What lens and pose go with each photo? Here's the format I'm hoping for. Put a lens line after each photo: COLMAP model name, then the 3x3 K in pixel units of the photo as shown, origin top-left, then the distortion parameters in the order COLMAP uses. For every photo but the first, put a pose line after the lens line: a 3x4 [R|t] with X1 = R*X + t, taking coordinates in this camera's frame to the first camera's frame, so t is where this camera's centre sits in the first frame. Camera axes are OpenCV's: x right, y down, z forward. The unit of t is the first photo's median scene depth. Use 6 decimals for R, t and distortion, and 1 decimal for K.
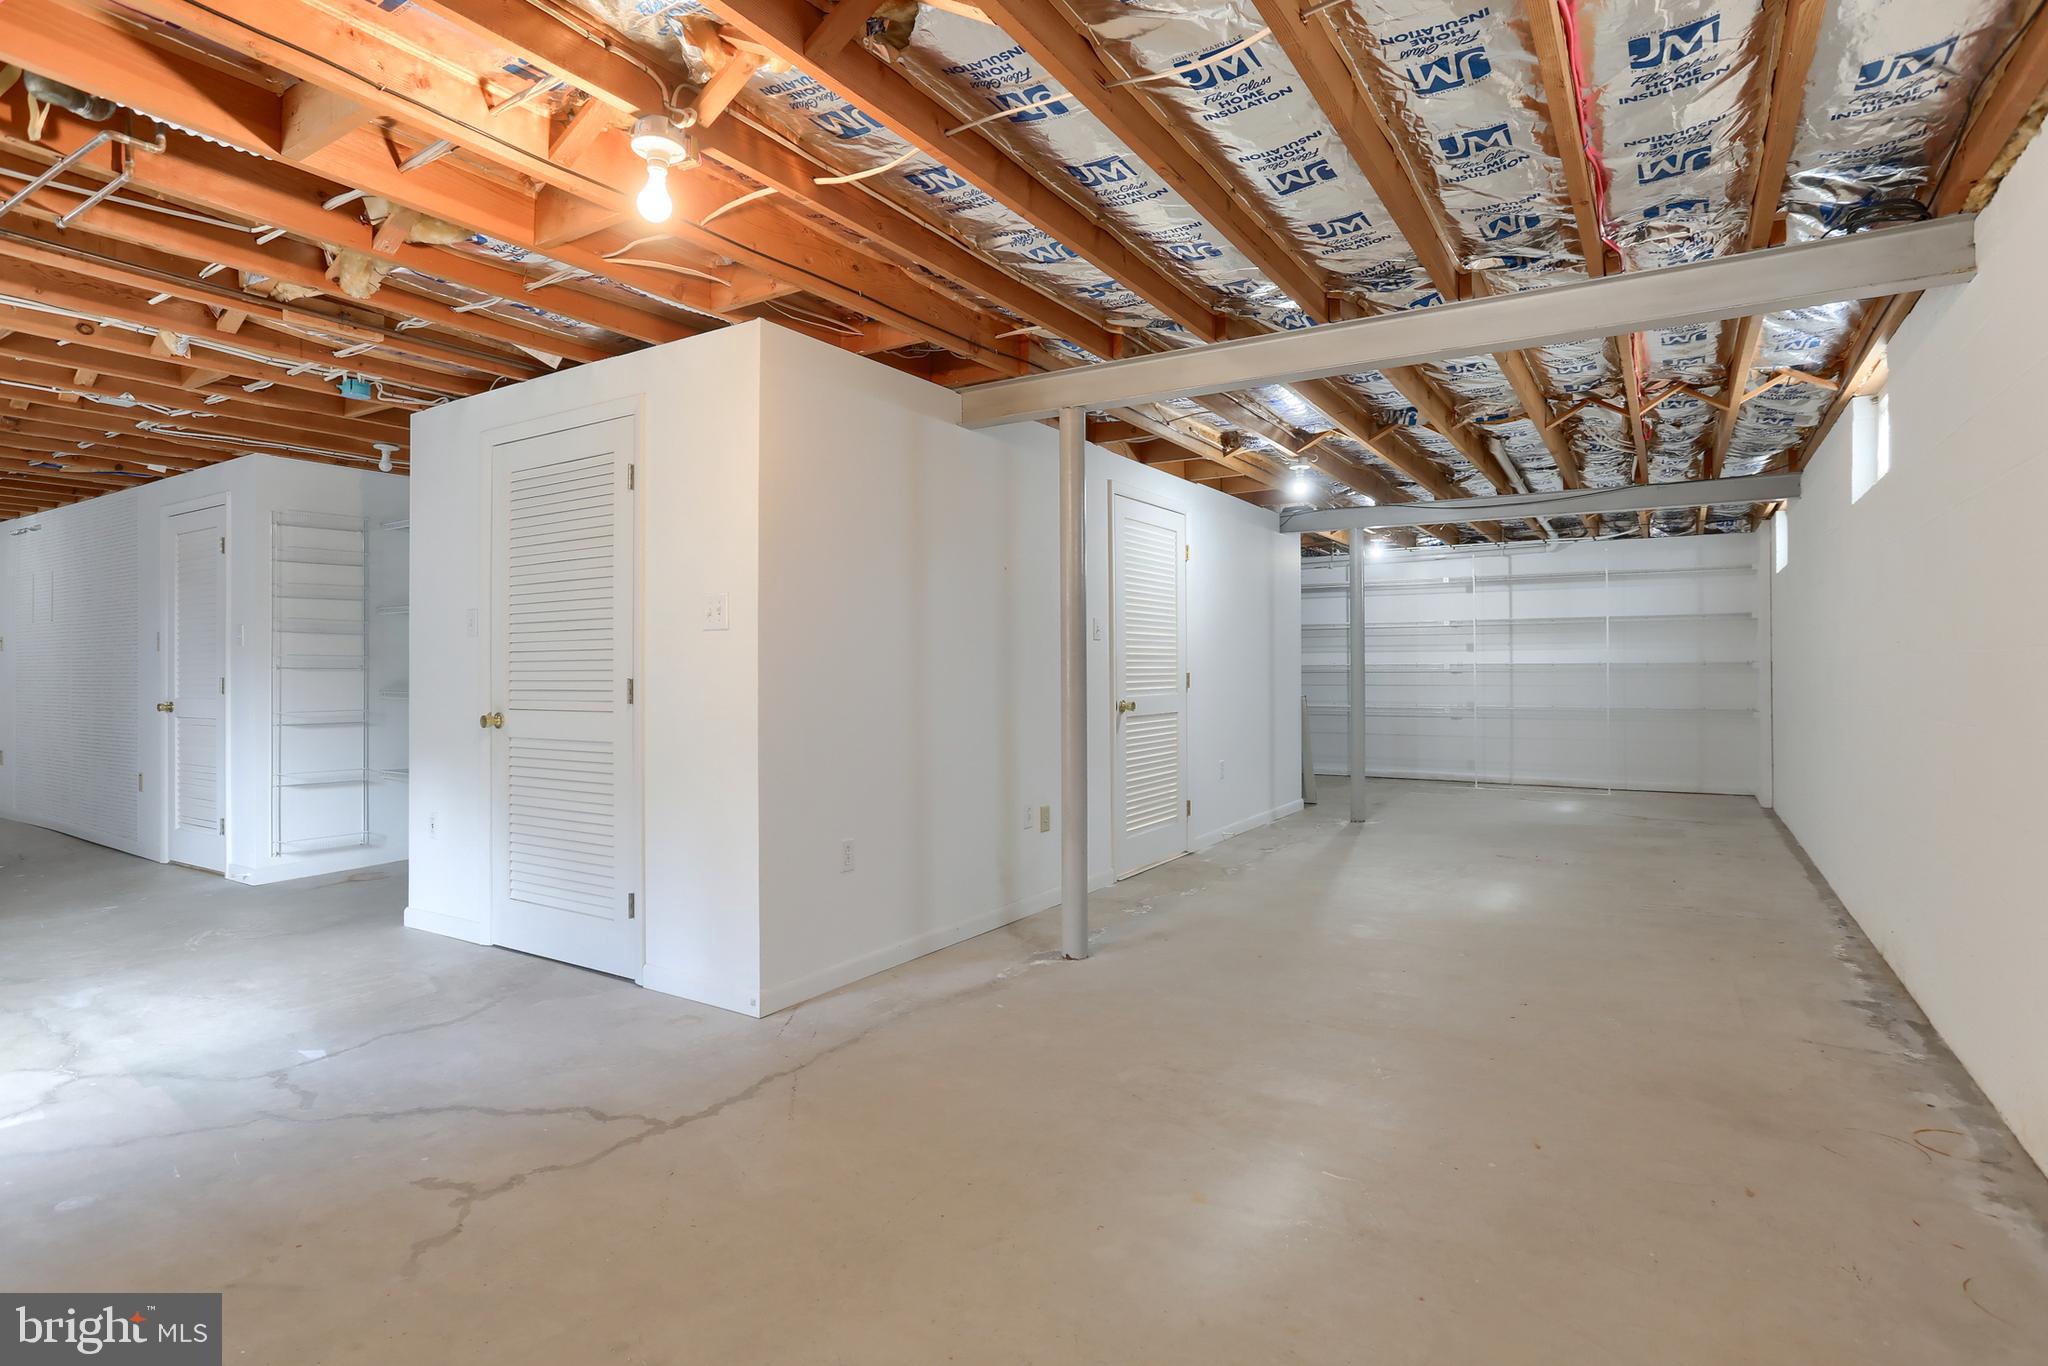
lens RADIAL K [[1051.0, 0, 1030.1], [0, 1051.0, 666.9], [0, 0, 1]] dist [-0.069729, 0.036053]
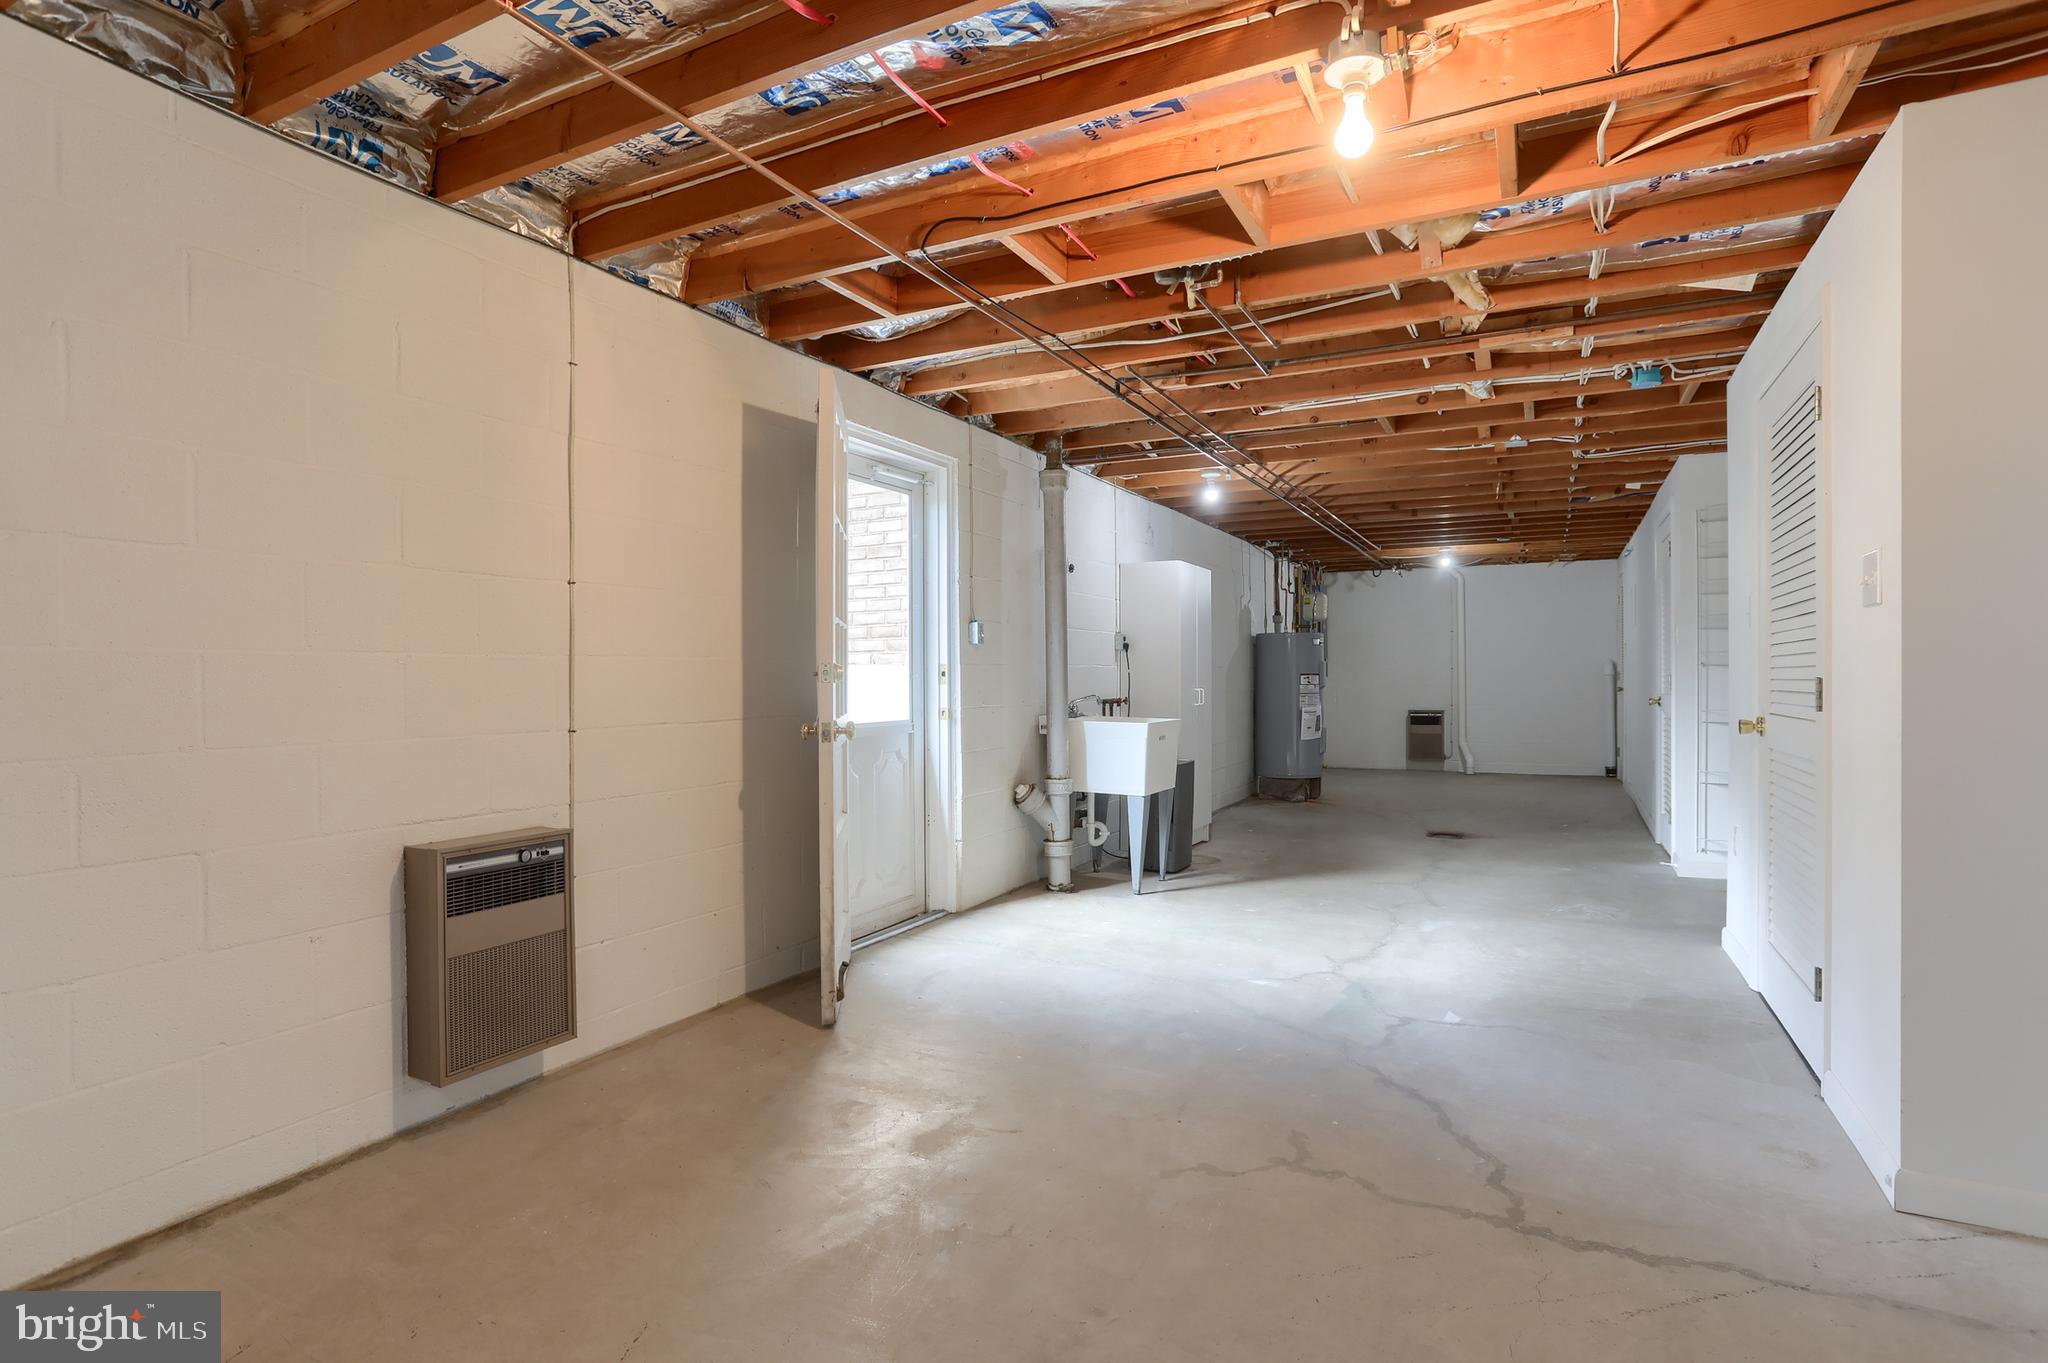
lens RADIAL K [[1020.4, 0, 1019.6], [0, 1020.4, 656.6], [0, 0, 1]] dist [-0.059380, 0.033413]
pose [[0.070169, -0.017472, -0.997382, 0.363626], [0.005777, 0.999837, -0.017109, 0.010627], [0.997518, -0.004562, 0.070258, 0.501374]]
